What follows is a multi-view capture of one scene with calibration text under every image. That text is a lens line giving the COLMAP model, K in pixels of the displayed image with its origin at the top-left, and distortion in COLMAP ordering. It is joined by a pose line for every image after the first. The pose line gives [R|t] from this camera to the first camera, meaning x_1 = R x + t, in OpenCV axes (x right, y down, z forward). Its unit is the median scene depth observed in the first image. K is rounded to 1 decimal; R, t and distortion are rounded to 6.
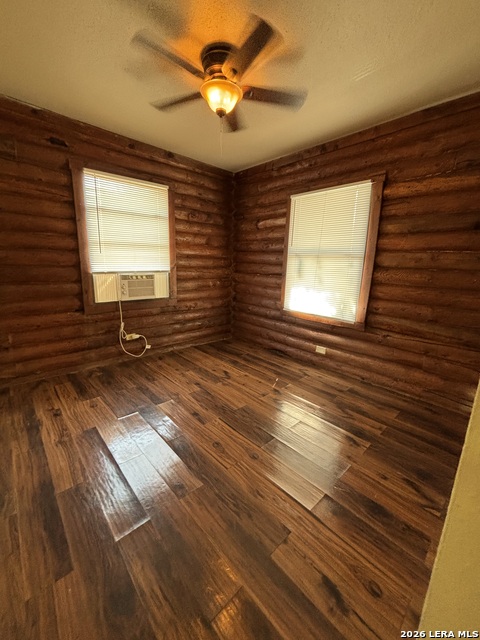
lens RADIAL K [[260.4, 0, 236.7], [0, 260.4, 317.8], [0, 0, 1]] dist [0.004541, -0.000408]
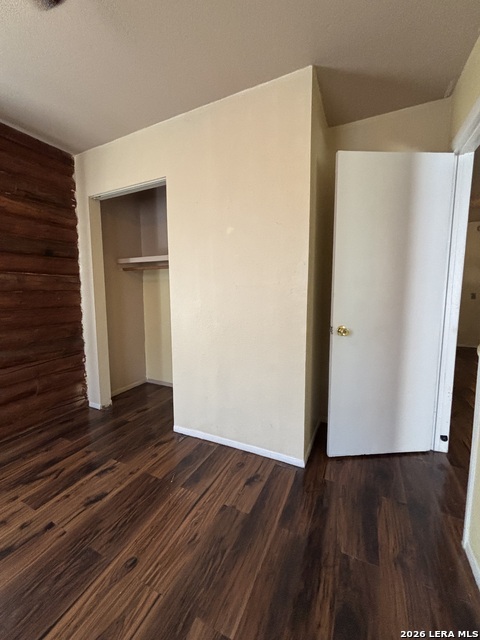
lens RADIAL K [[259.1, 0, 241.9], [0, 259.1, 319.5], [0, 0, 1]] dist [-0.000037, -0.000184]
pose [[-0.373983, -0.138974, 0.916964, -0.588711], [0.191355, 0.955872, 0.222915, -0.189997], [-0.907480, 0.258832, -0.330886, 0.798513]]
